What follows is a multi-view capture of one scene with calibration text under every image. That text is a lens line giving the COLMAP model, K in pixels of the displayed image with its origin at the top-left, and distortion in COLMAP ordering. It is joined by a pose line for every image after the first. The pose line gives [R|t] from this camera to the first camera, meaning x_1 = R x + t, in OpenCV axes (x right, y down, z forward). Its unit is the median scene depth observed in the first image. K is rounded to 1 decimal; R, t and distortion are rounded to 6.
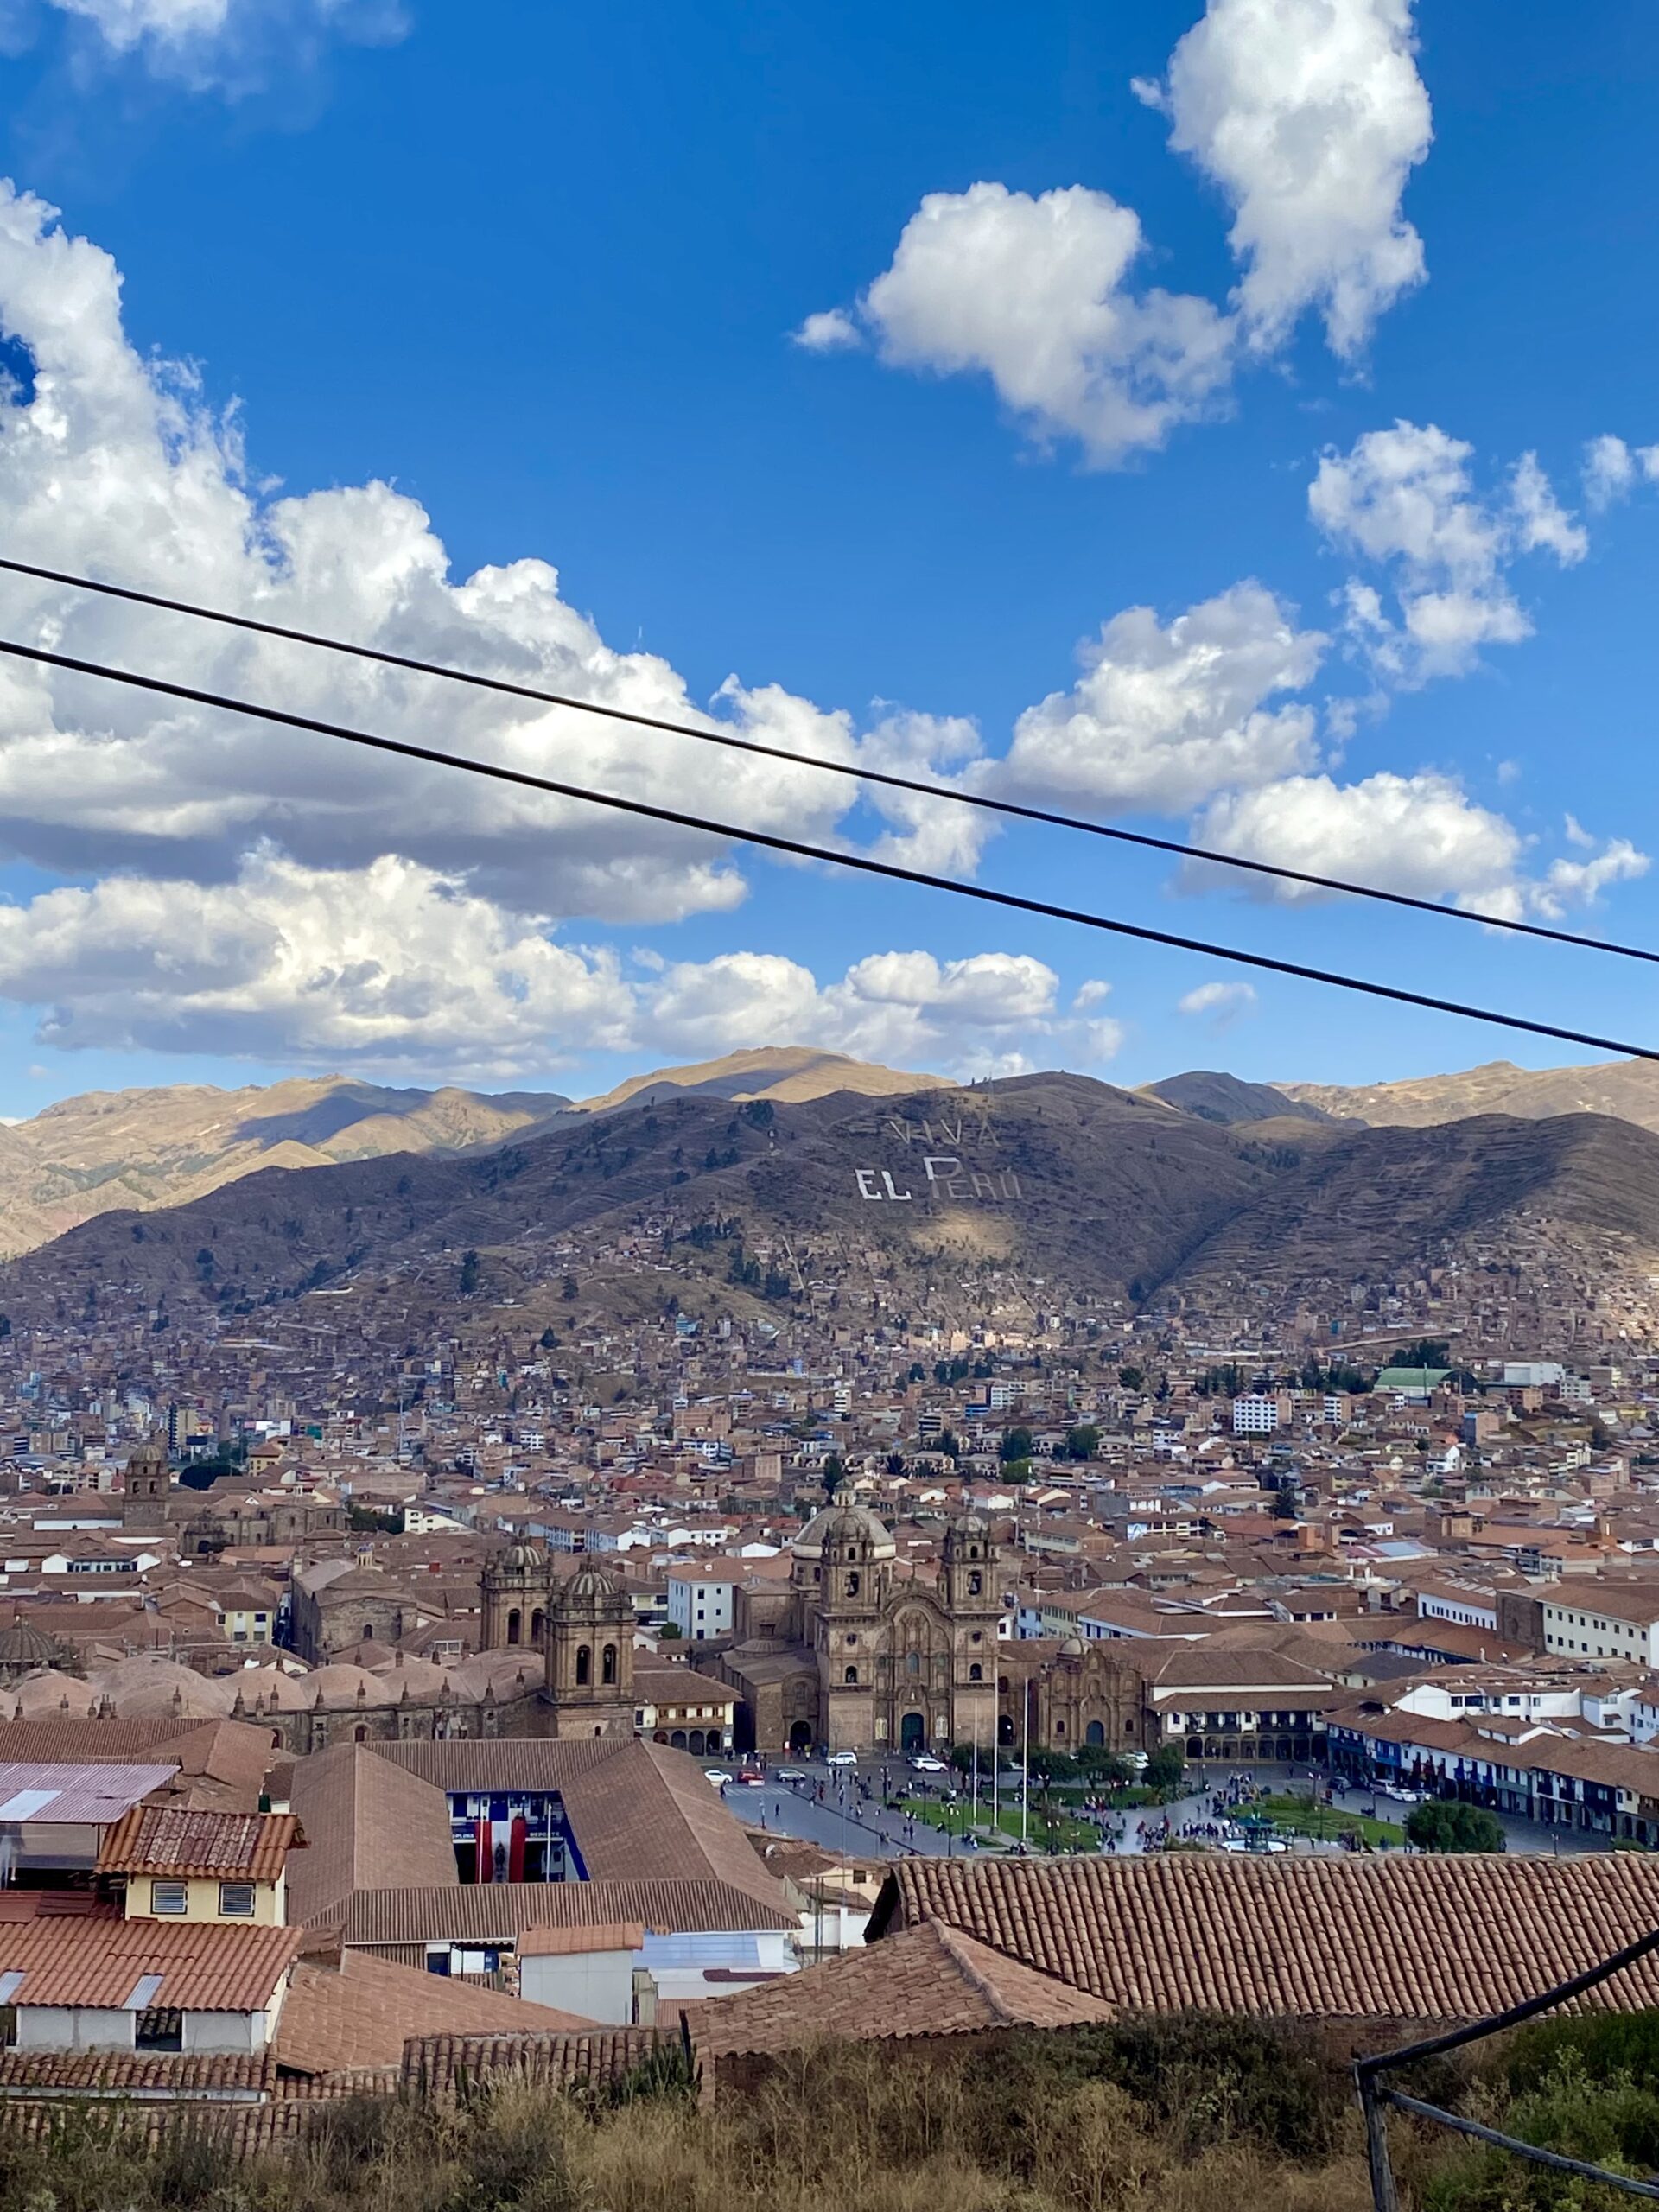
lens RADIAL K [[3111.6, 0, 829.5], [0, 3111.6, 1106.0], [0, 0, 1]] dist [0.202970, 0.002167]
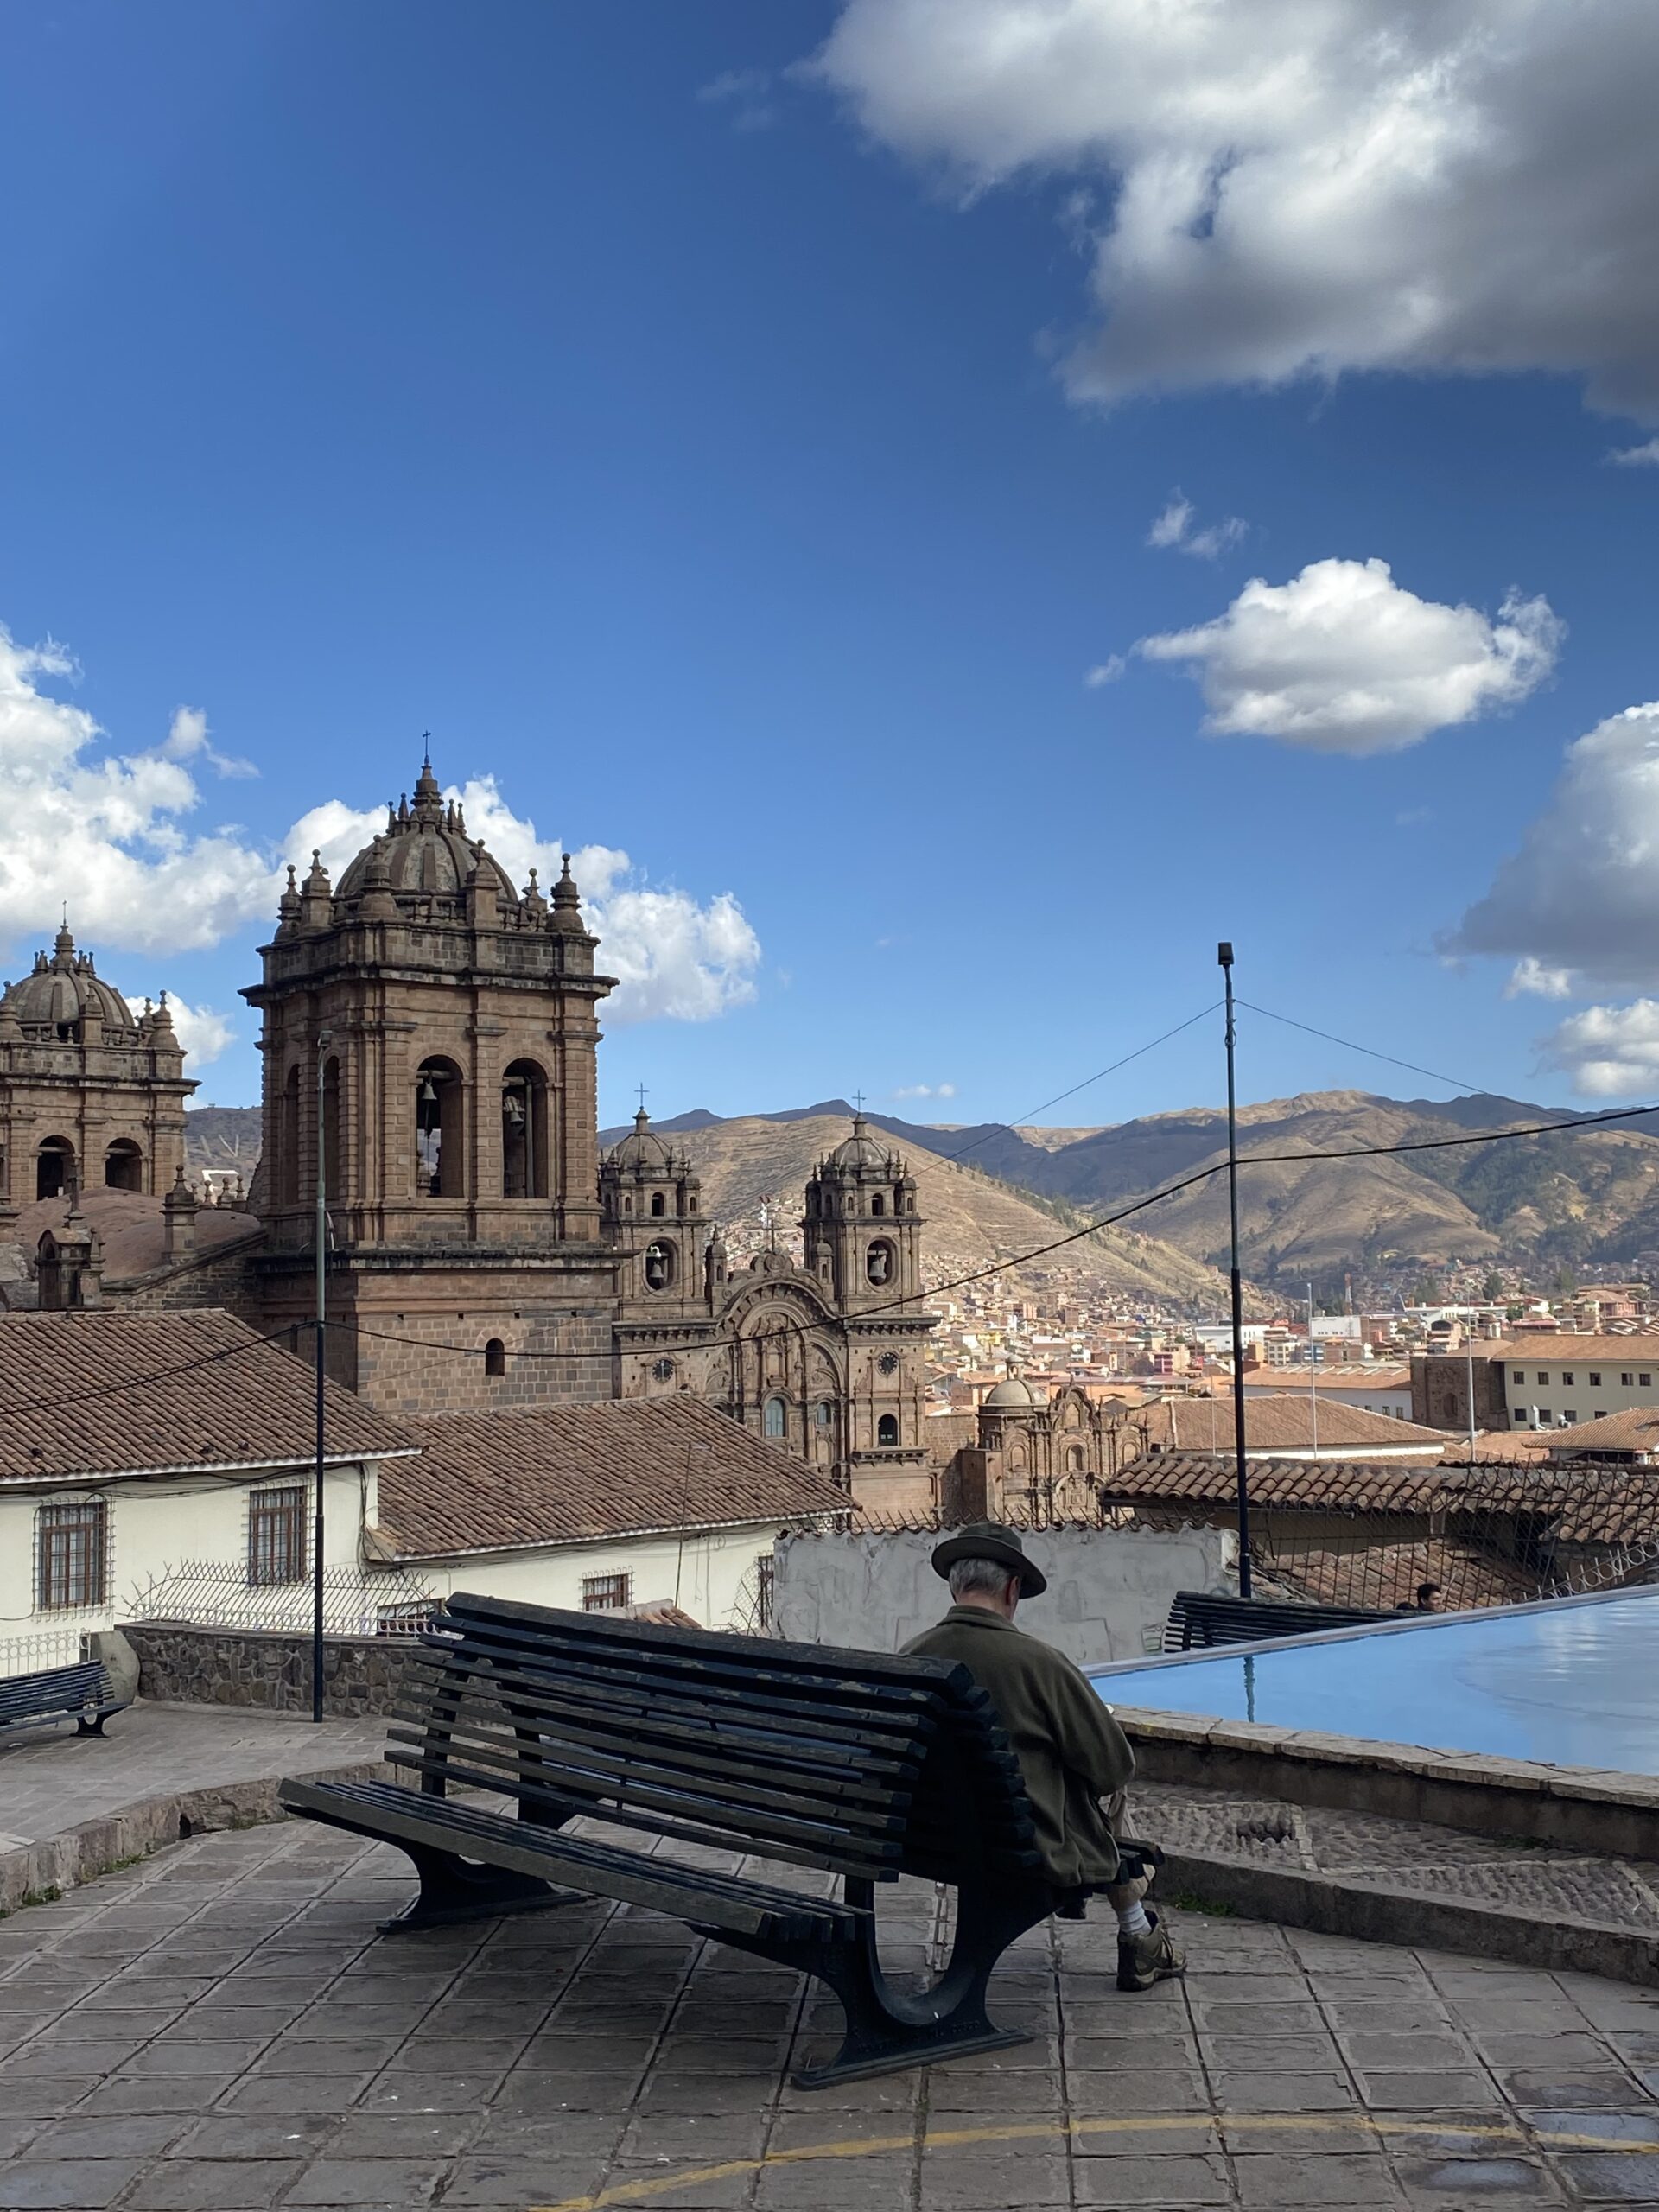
lens RADIAL K [[2643.1, 0, 829.5], [0, 2643.1, 1106.0], [0, 0, 1]] dist [0.171408, 0.001884]
pose [[0.960698, -0.003374, 0.277574, -0.084680], [0.012289, 0.999463, -0.030387, 0.140709], [-0.277322, 0.032604, 0.960224, 0.582032]]
